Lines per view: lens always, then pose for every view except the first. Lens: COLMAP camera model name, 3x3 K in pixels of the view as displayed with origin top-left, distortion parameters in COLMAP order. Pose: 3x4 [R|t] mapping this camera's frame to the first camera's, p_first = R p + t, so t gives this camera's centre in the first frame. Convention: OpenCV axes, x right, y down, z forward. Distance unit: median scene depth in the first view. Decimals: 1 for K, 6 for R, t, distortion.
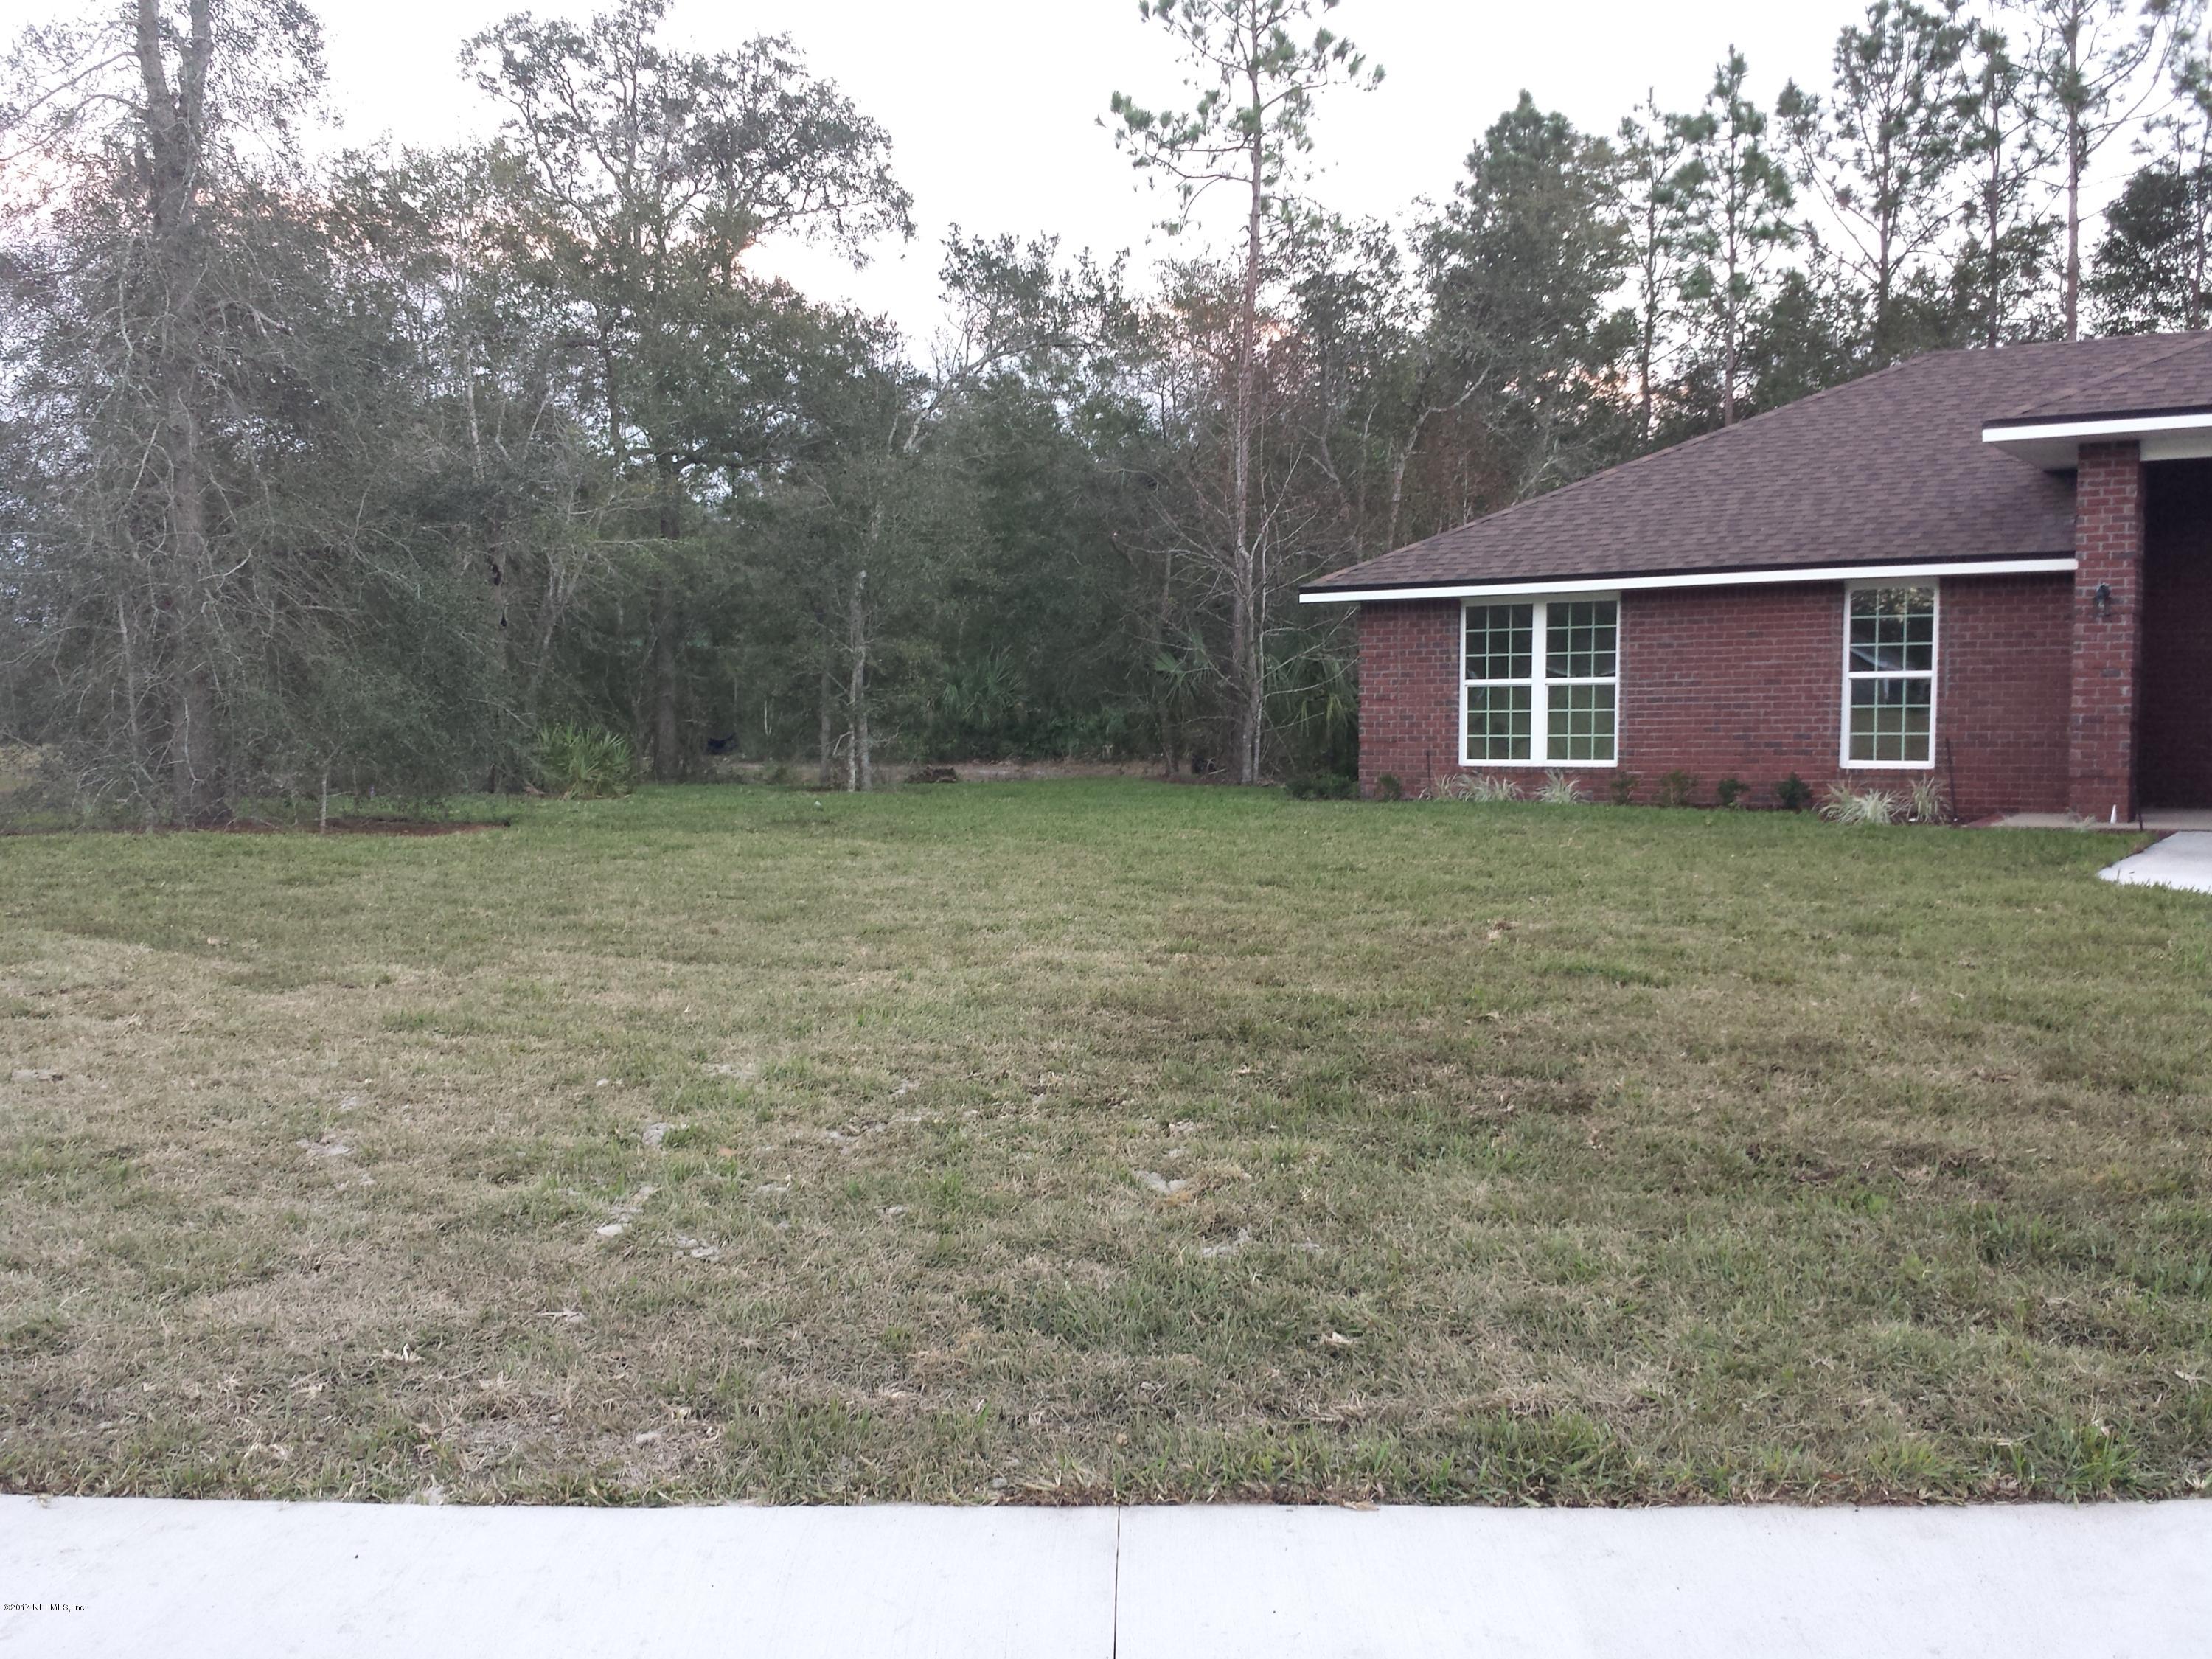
lens RADIAL K [[2050.7, 0, 1095.7], [0, 2050.7, 845.6], [0, 0, 1]] dist [0.102190, -0.234908]
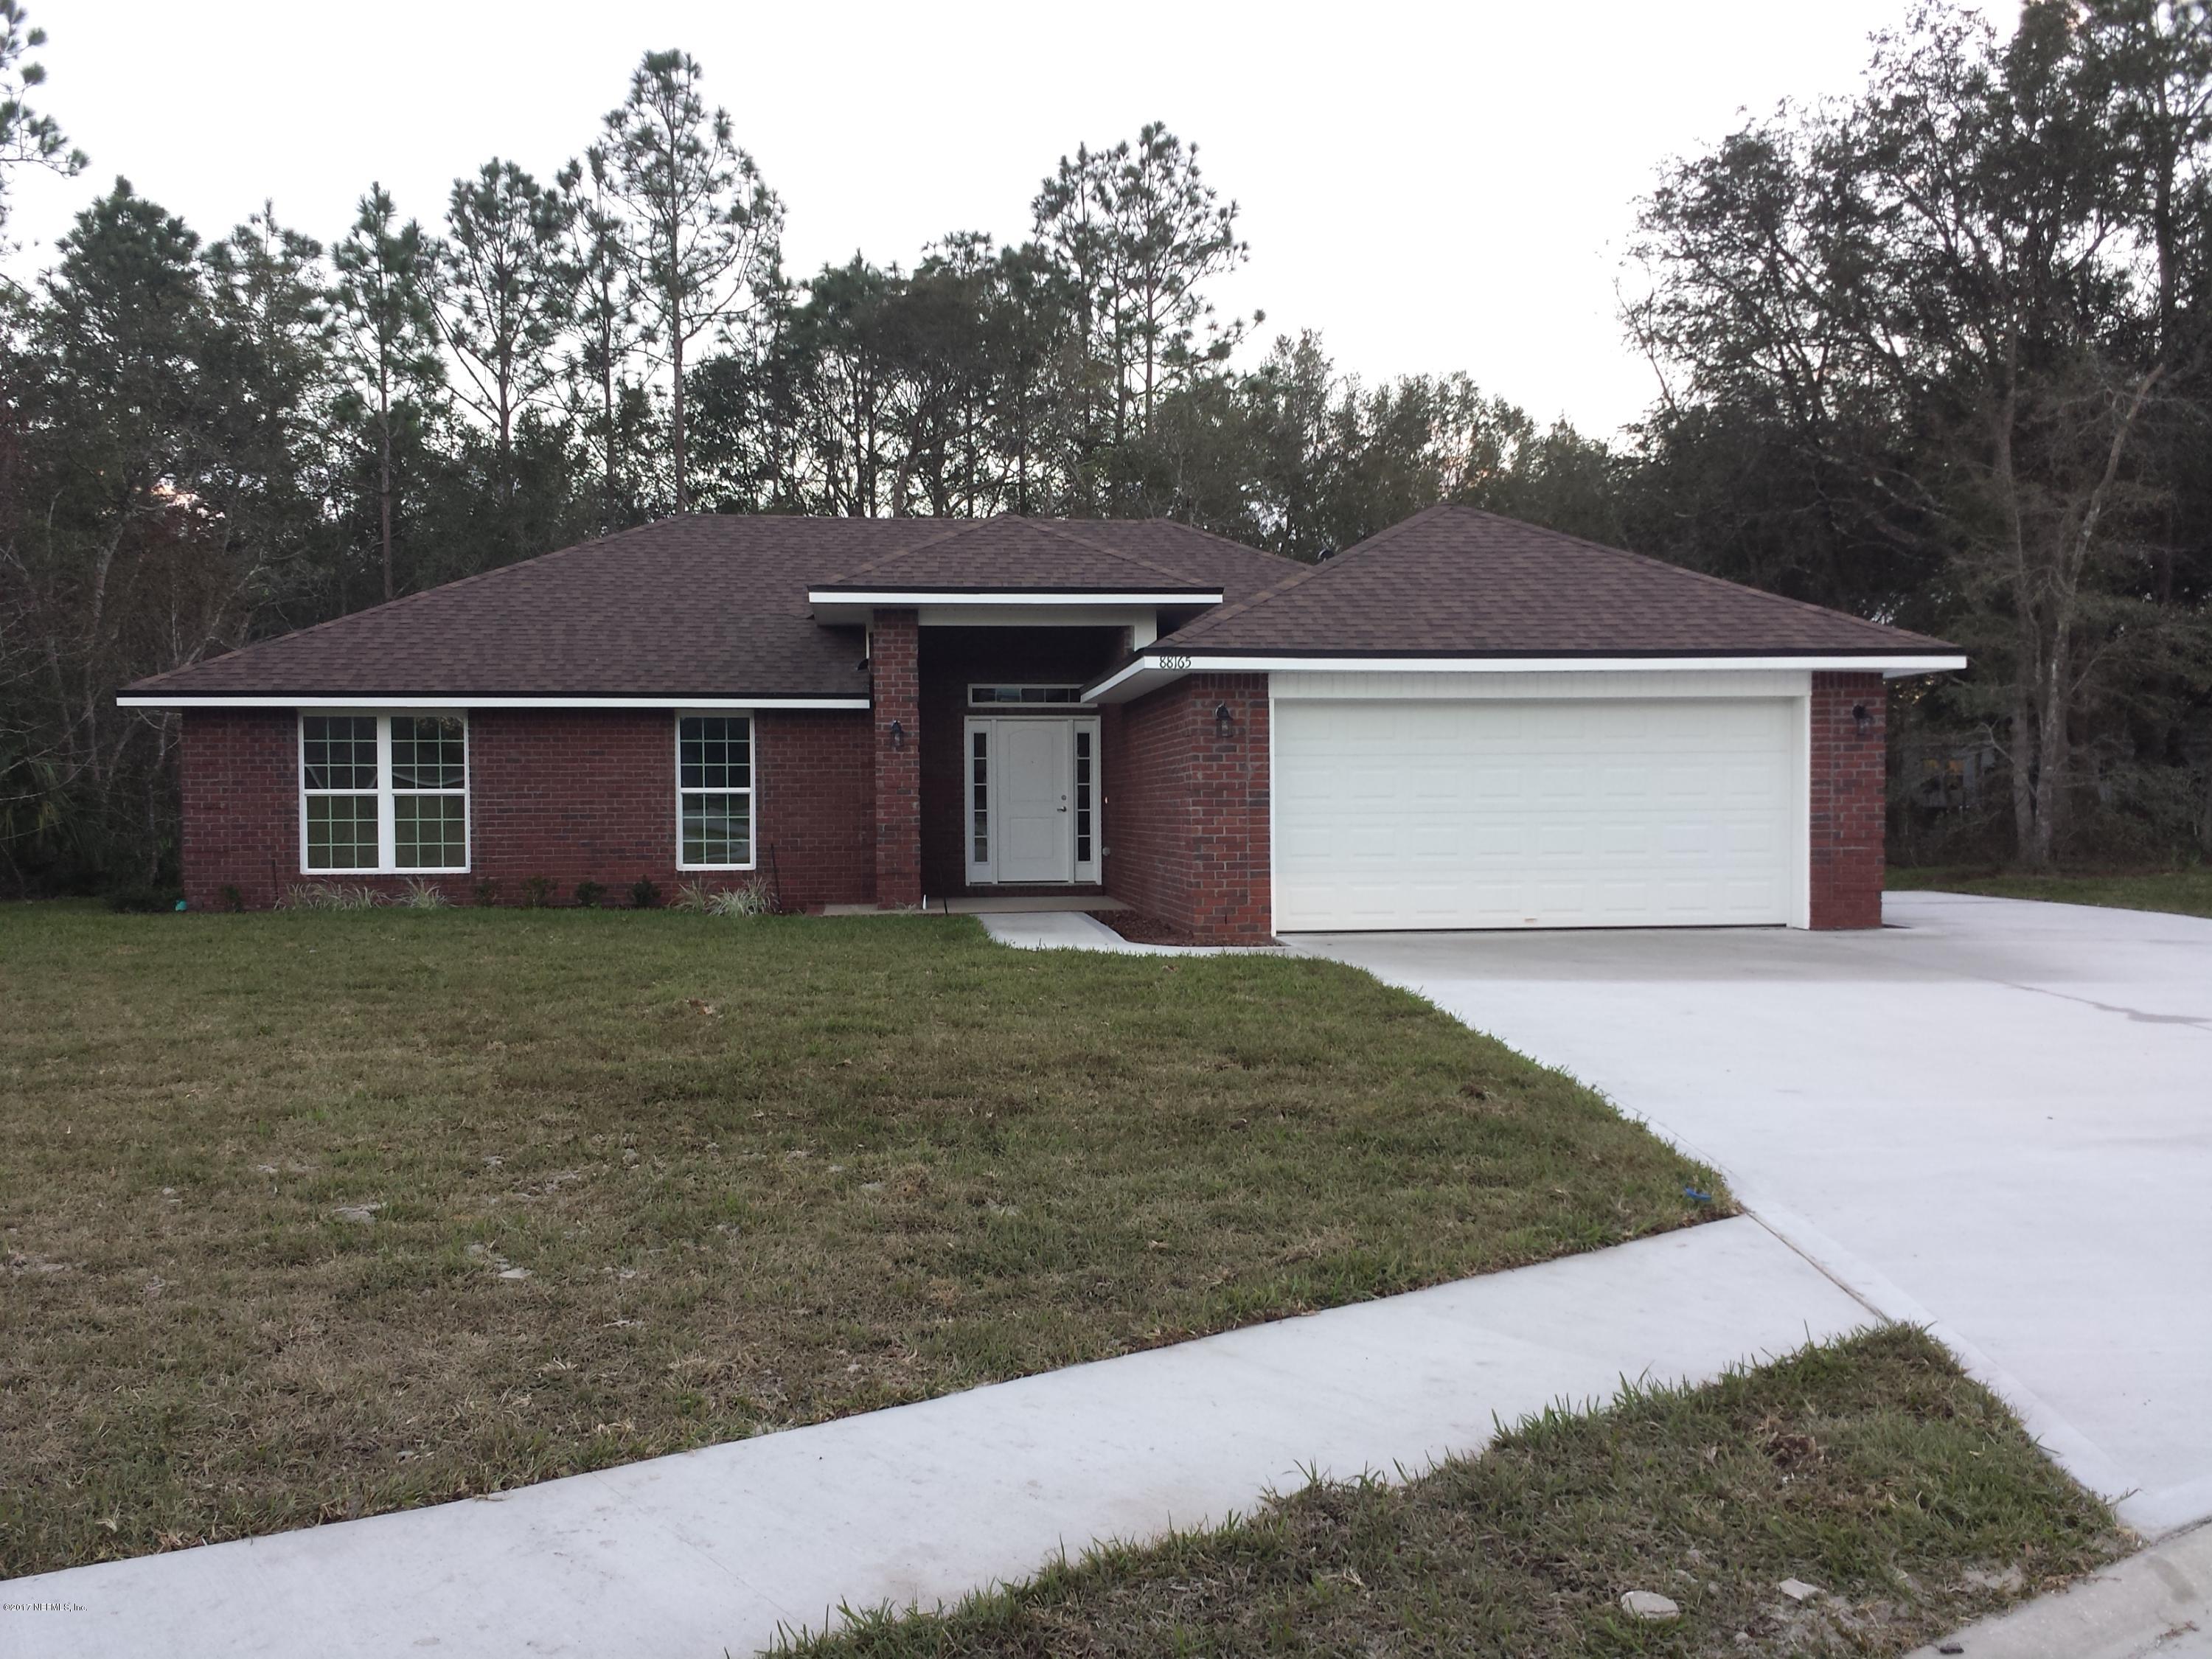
lens RADIAL K [[2050.7, 0, 1095.7], [0, 2050.7, 845.6], [0, 0, 1]] dist [0.102190, -0.234908]
pose [[0.766584, -0.008226, 0.642092, -0.180686], [0.041676, 0.998447, -0.036965, 0.000846], [-0.640791, 0.055097, 0.765736, -0.026515]]
